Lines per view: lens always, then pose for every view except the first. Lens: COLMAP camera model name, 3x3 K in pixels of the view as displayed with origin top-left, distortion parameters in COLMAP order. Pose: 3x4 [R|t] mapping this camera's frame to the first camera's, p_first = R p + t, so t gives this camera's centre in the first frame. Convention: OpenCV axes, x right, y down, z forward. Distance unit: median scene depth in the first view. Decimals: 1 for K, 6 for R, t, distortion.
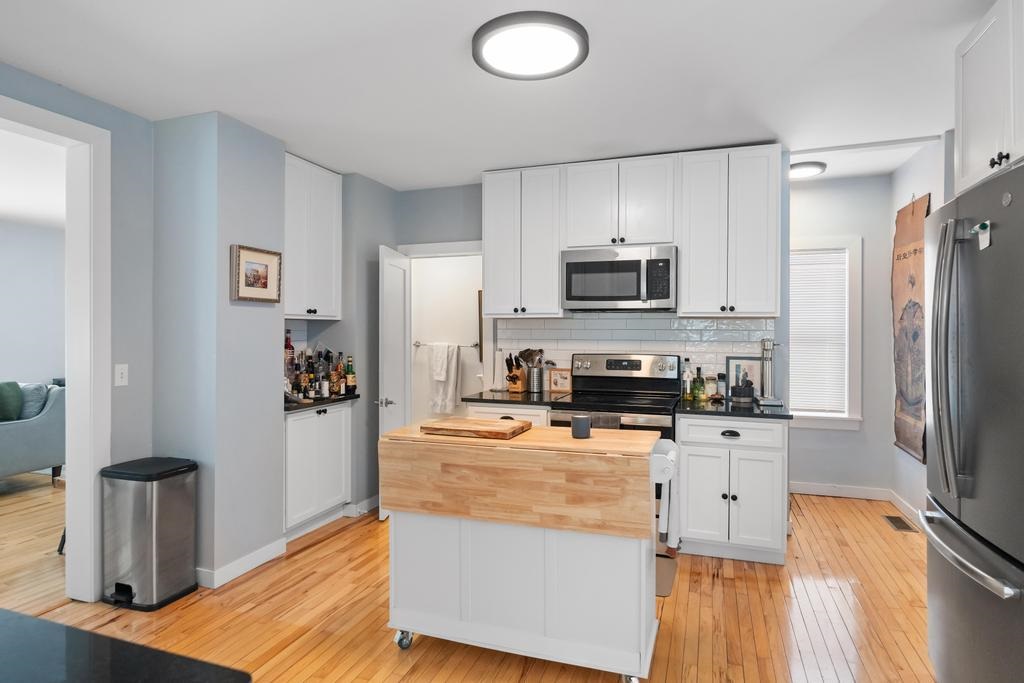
lens RADIAL K [[563.7, 0, 512.0], [0, 563.7, 341.5], [0, 0, 1]] dist [0.001038, 0.000287]
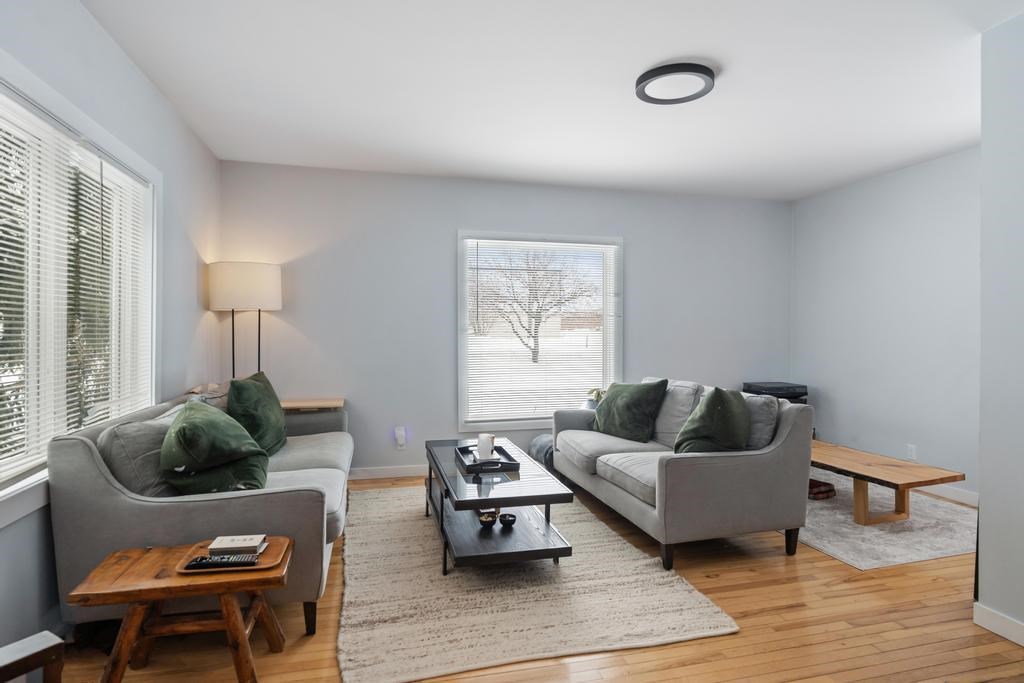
lens RADIAL K [[551.8, 0, 513.1], [0, 551.8, 338.8], [0, 0, 1]] dist [0.000072, 0.000001]
pose [[0.560846, 0.003993, -0.827911, -0.634002], [-0.010837, 0.999938, -0.002519, 0.019207], [0.827849, 0.010385, 0.560855, 0.531128]]
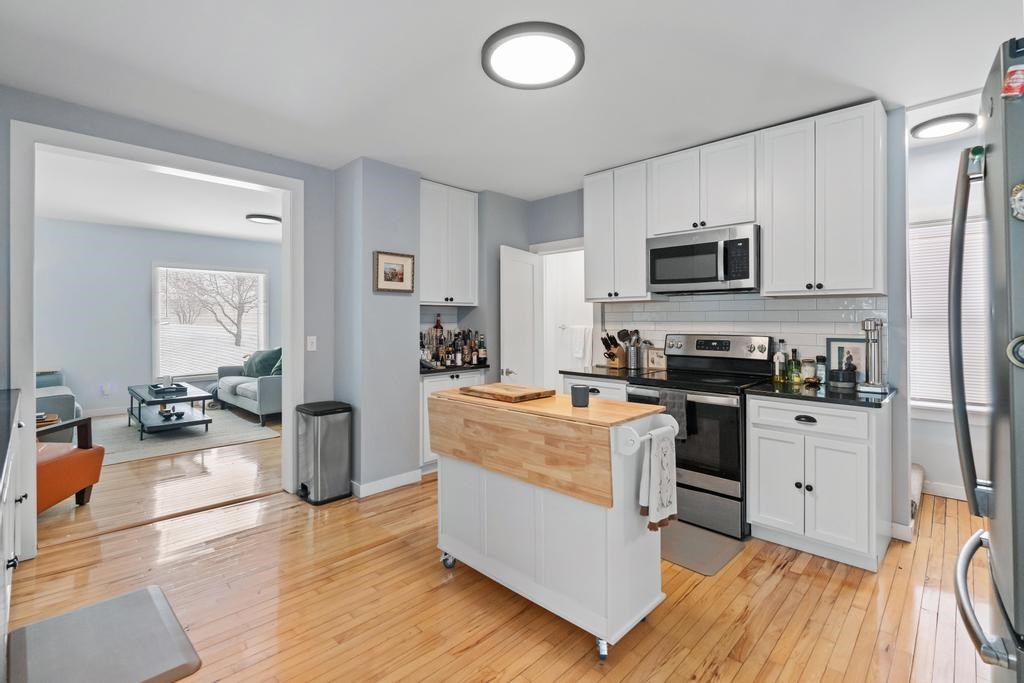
lens RADIAL K [[465.0, 0, 512.7], [0, 465.0, 322.9], [0, 0, 1]] dist [-0.001692, 0.000118]
pose [[0.910316, -0.000454, -0.413914, 0.244180], [-0.004937, 0.999916, -0.011955, 0.014362], [0.413885, 0.012926, 0.910238, 0.087178]]
